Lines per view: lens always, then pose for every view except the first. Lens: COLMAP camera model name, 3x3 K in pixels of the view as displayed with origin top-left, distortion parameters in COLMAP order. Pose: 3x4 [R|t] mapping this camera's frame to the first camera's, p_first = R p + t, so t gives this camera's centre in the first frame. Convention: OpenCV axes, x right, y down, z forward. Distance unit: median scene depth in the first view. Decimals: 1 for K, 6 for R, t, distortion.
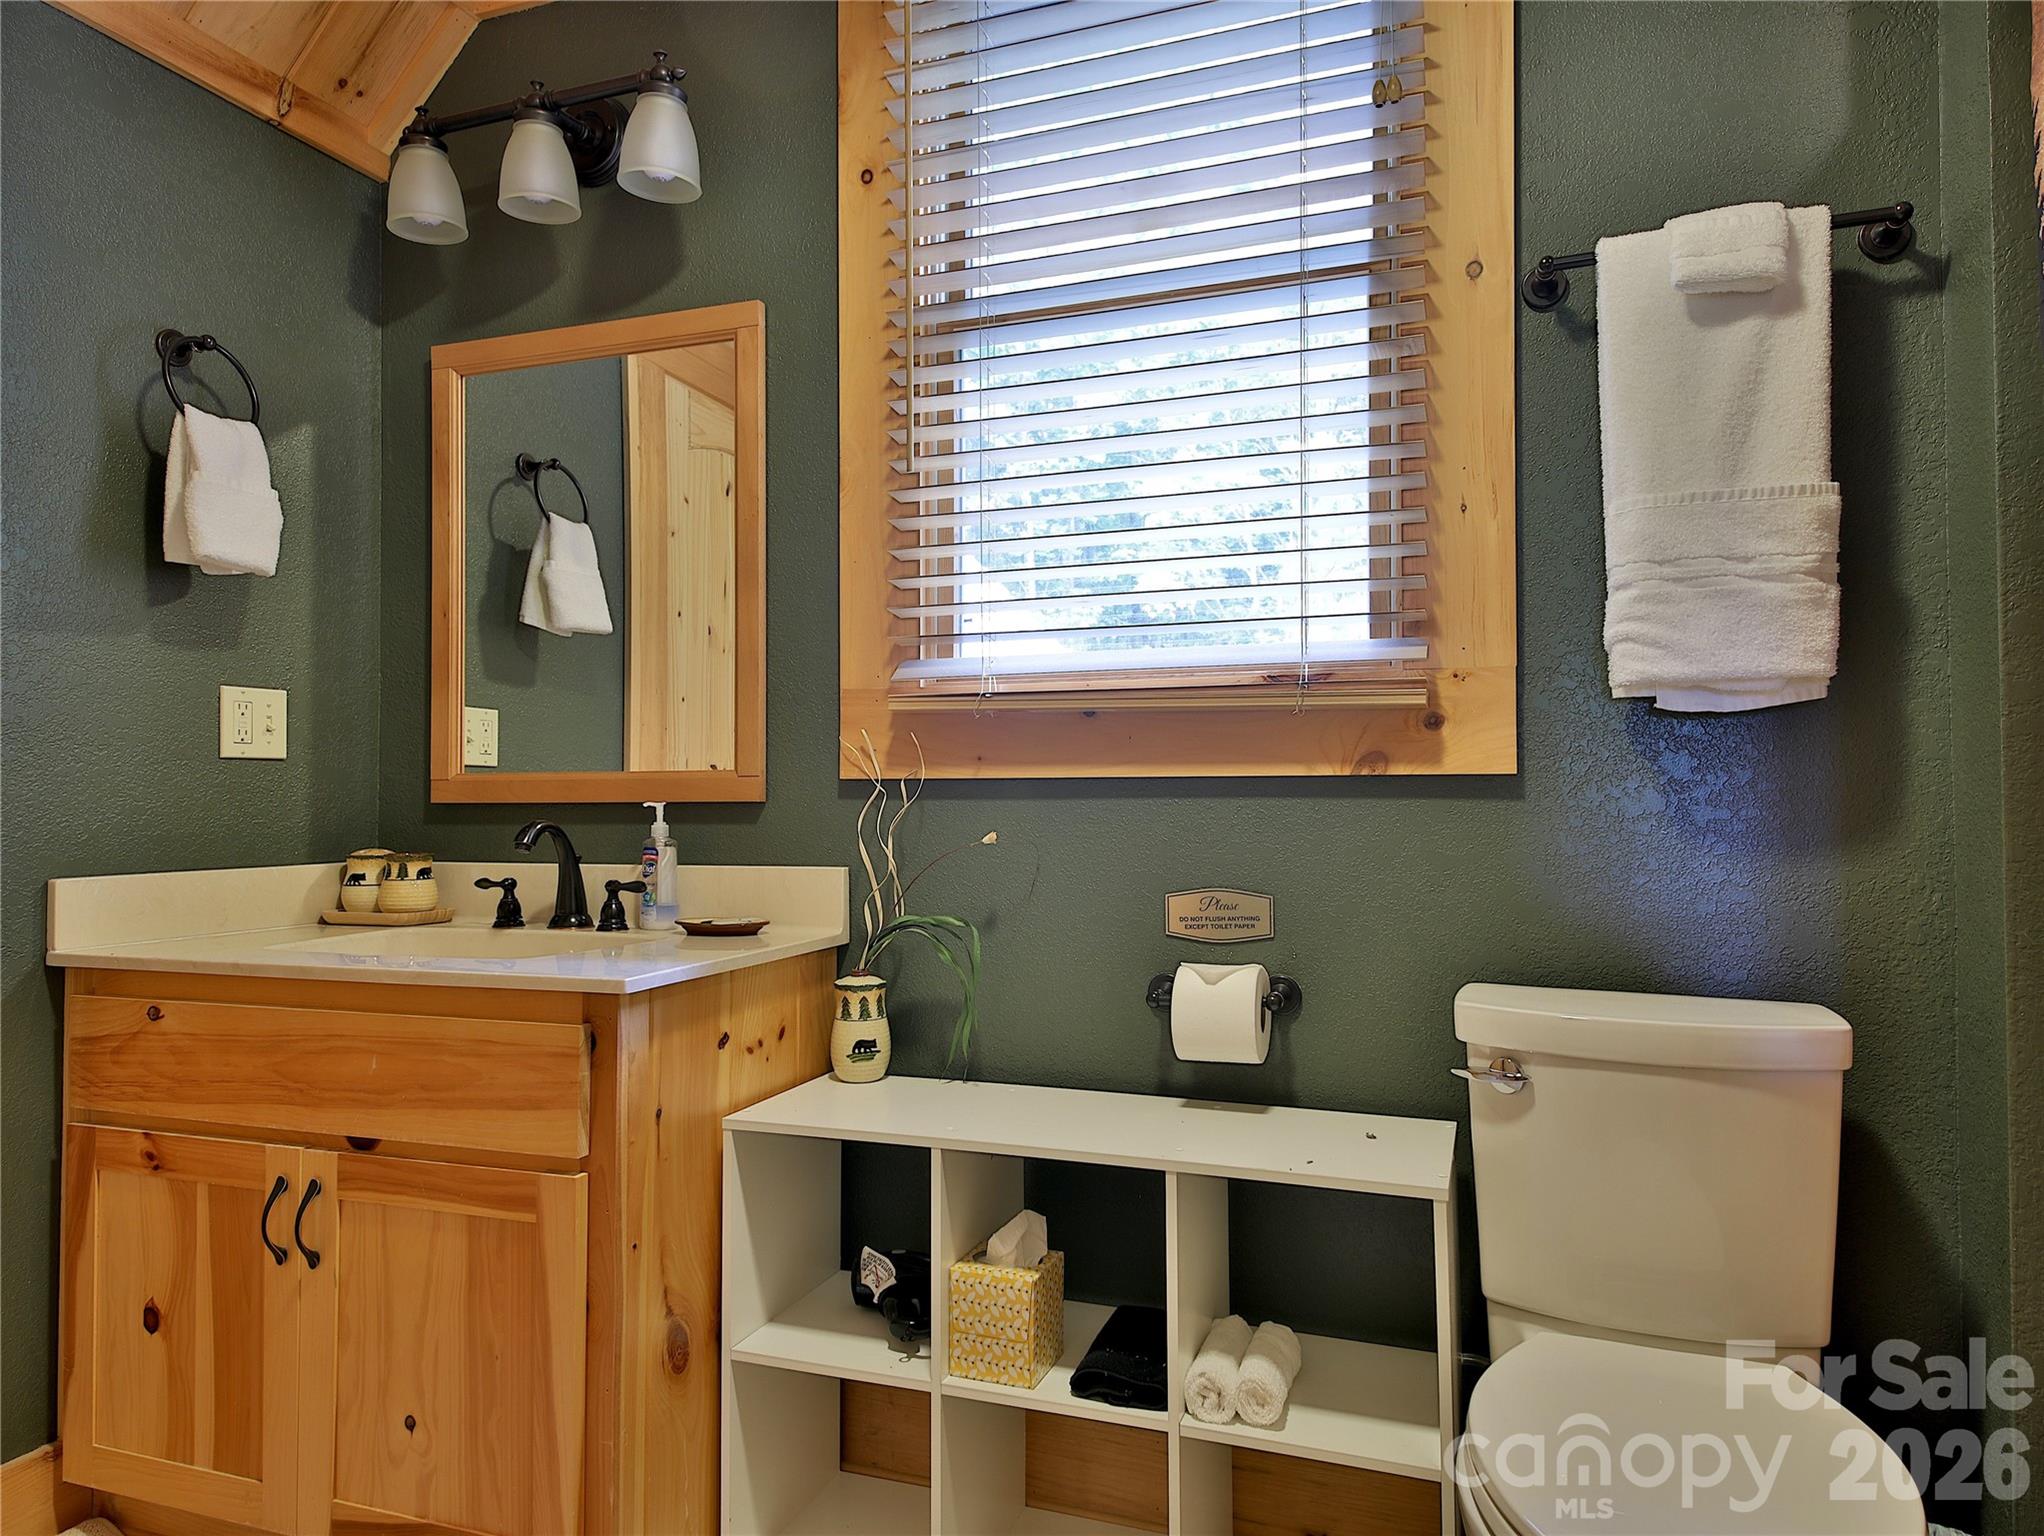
lens RADIAL K [[1303.8, 0, 1022.0], [0, 1303.8, 768.0], [0, 0, 1]] dist [0.067835, -0.059417]
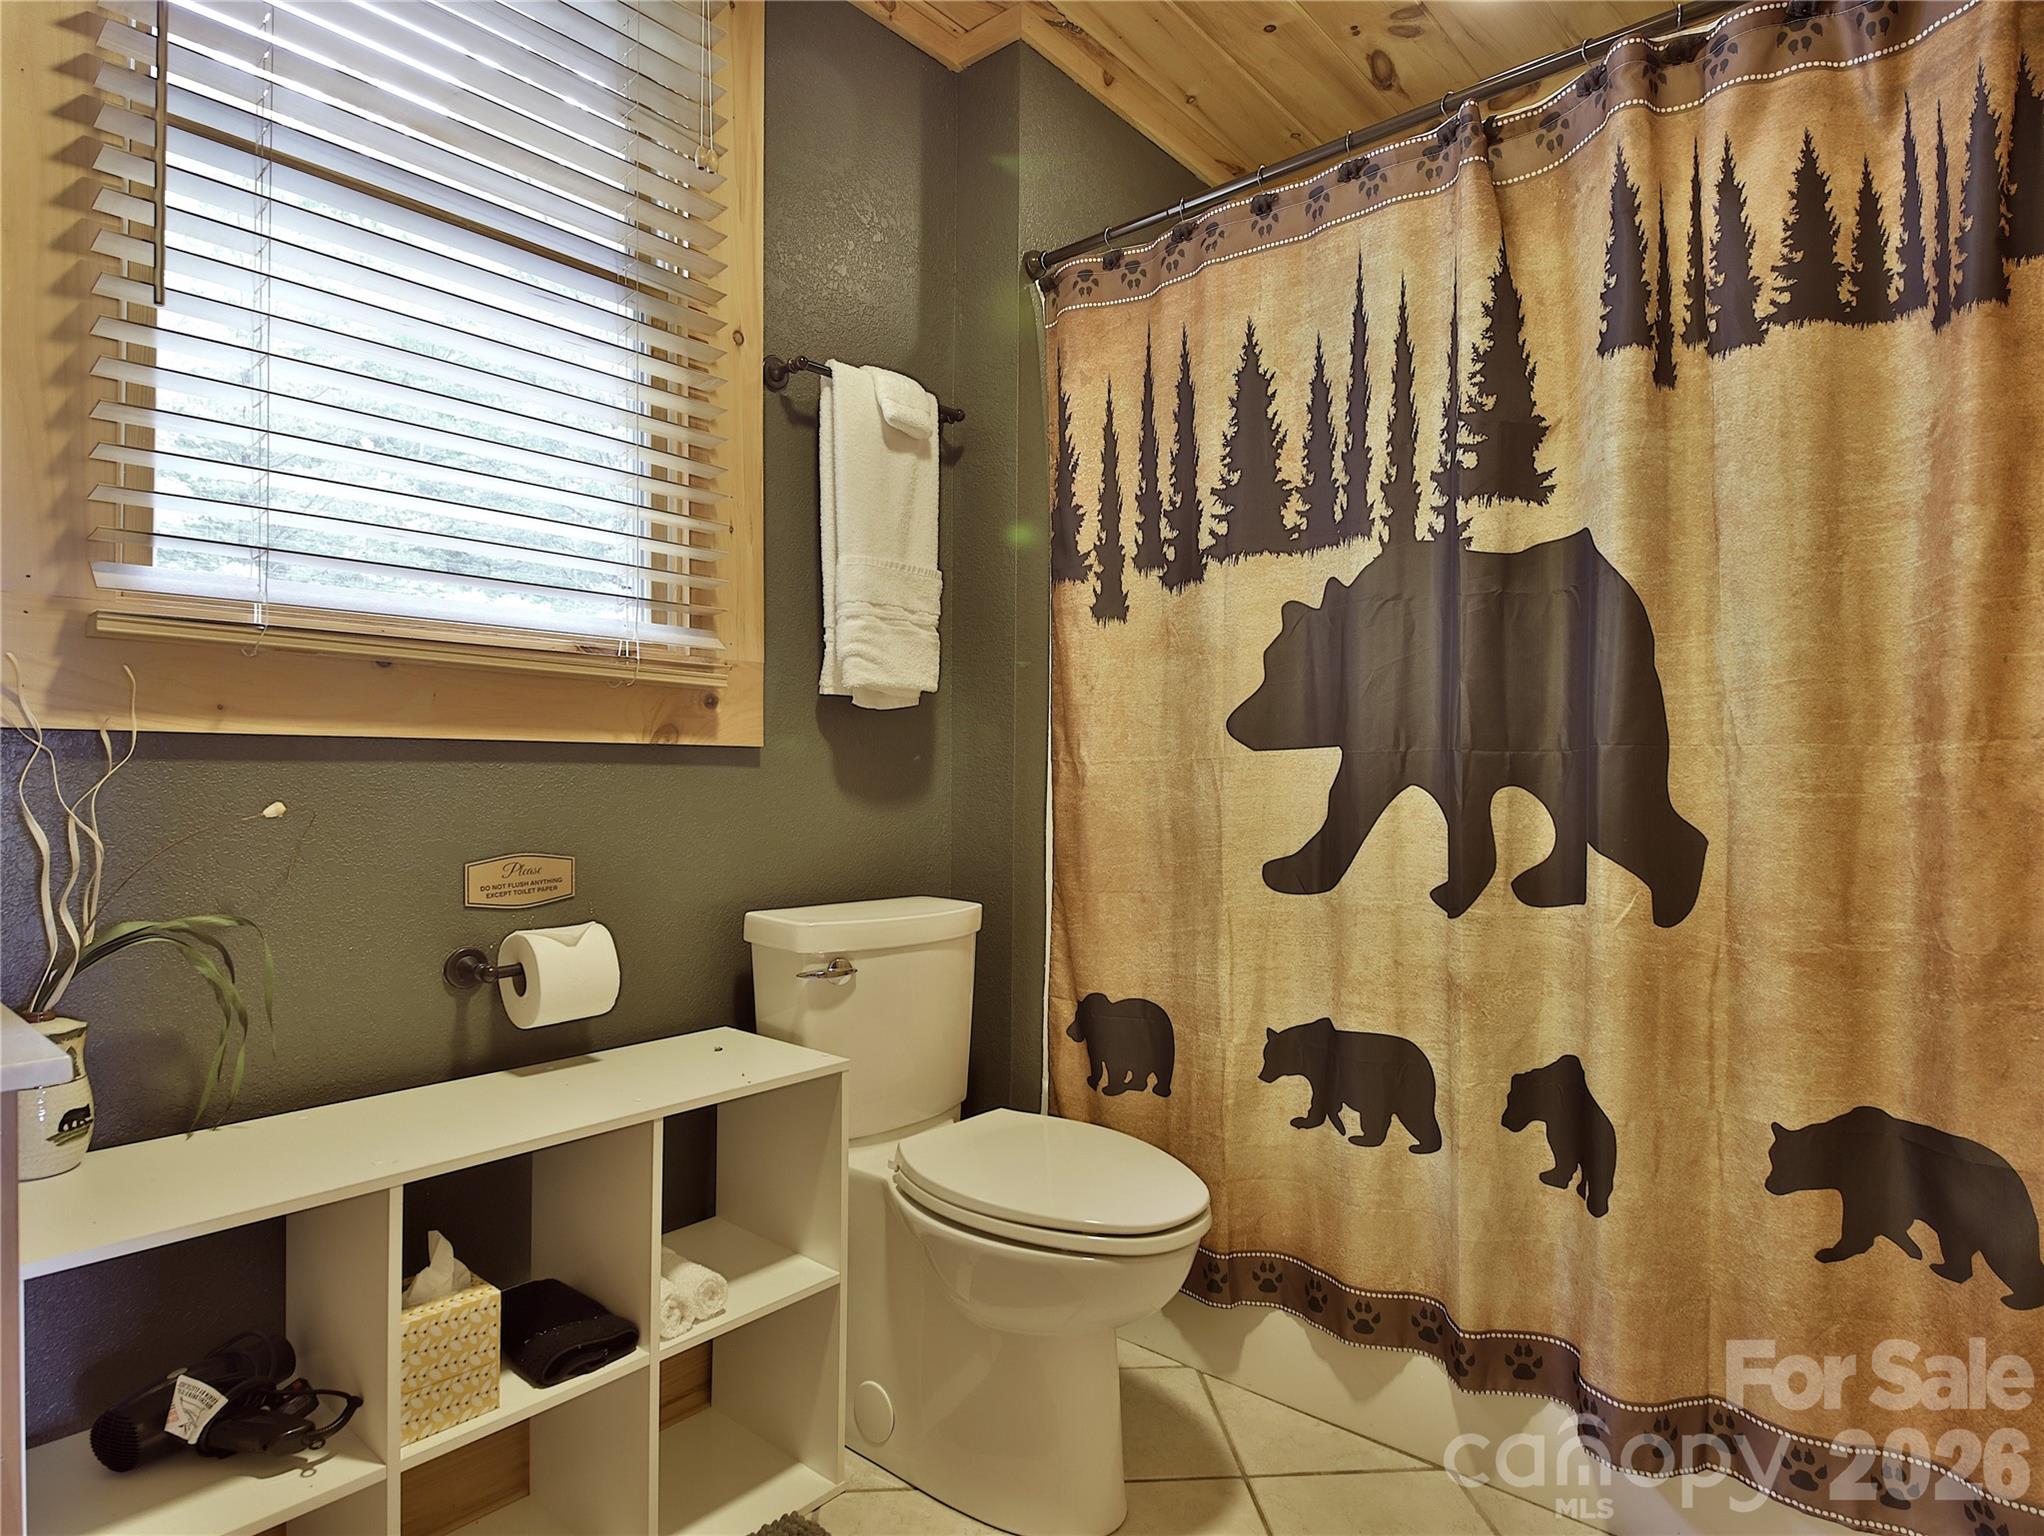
lens RADIAL K [[1155.8, 0, 1022.0], [0, 1155.8, 768.0], [0, 0, 1]] dist [0.054164, -0.049097]
pose [[0.338571, 0.006937, 0.940915, -0.583413], [-0.032208, 0.999472, 0.004221, 0.011712], [-0.940389, -0.031734, 0.338616, 0.363911]]
